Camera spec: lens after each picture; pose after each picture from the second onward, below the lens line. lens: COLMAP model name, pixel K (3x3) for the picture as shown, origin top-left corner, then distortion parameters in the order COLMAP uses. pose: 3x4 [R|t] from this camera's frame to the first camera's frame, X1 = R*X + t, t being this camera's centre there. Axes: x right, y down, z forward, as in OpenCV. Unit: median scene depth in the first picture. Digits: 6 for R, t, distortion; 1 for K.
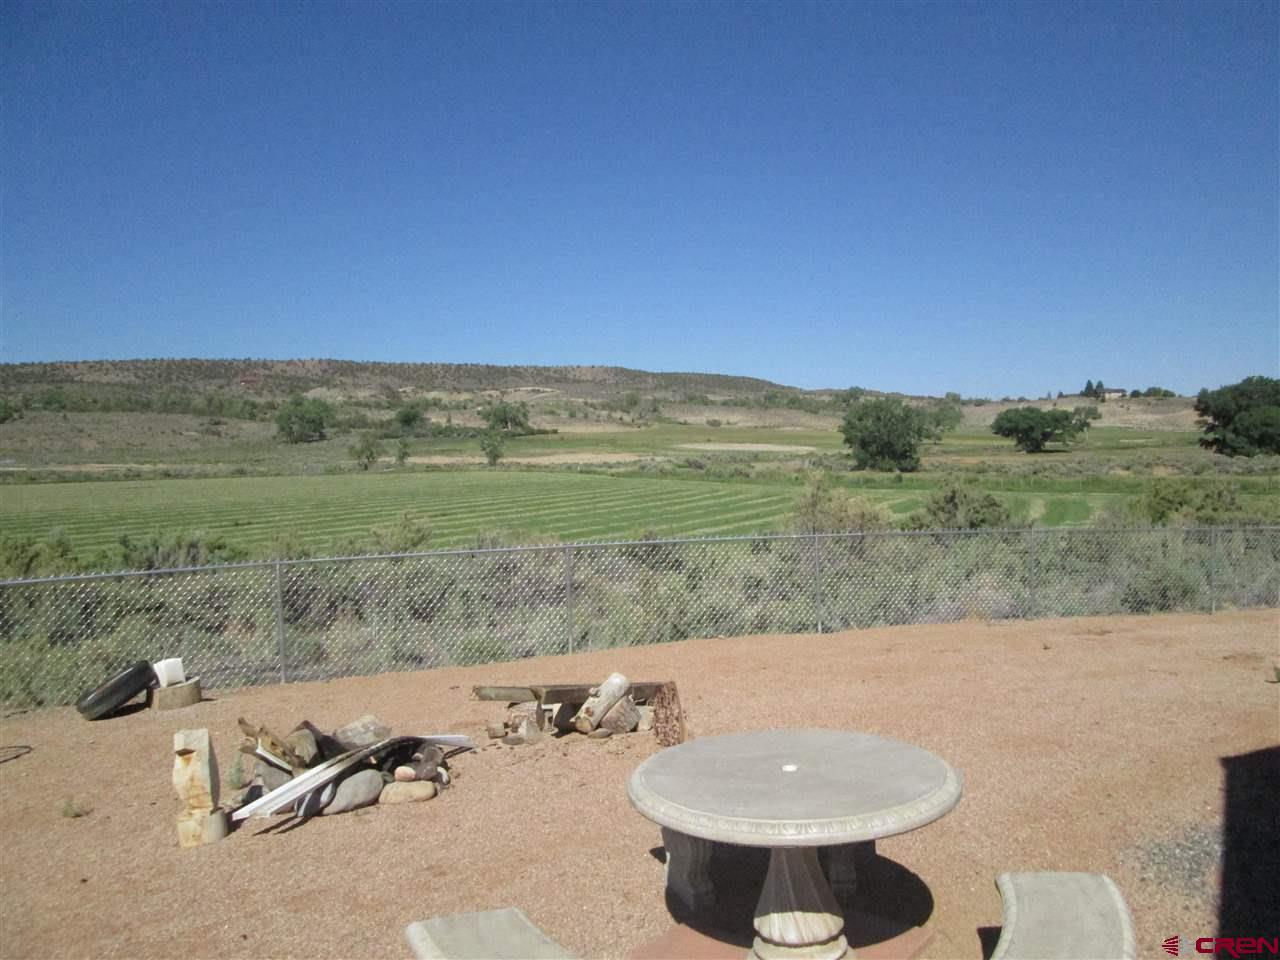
lens RADIAL K [[1052.4, 0, 641.6], [0, 1052.4, 492.0], [0, 0, 1]] dist [-0.055645, 0.024461]
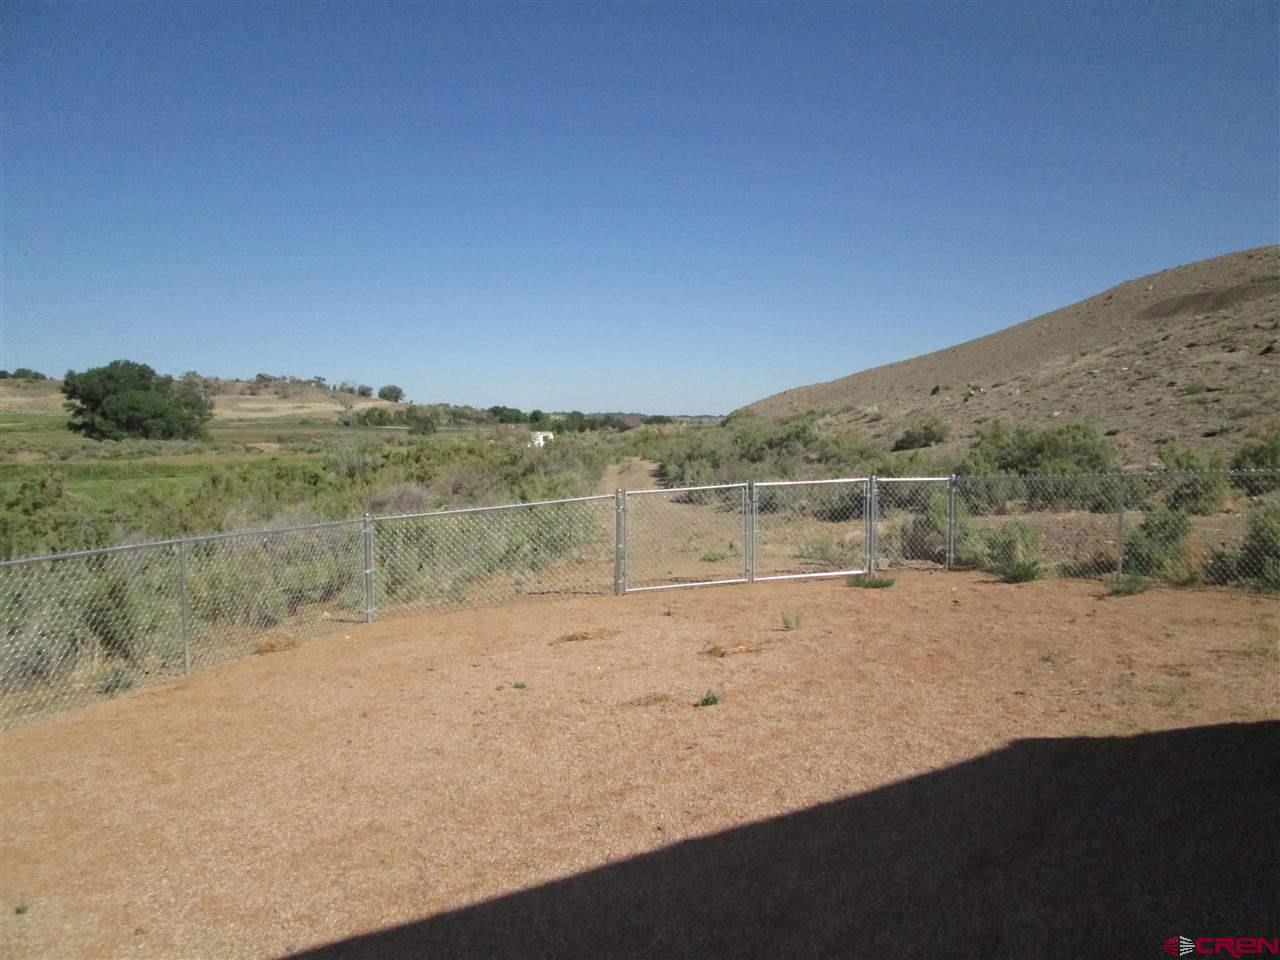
lens RADIAL K [[1052.4, 0, 599.7], [0, 1052.4, 463.3], [0, 0, 1]] dist [-0.055645, 0.024461]
pose [[0.577054, -0.024675, 0.816333, 0.096674], [0.035730, 0.999349, 0.004949, -0.001475], [-0.815924, 0.026312, 0.577560, 0.115726]]
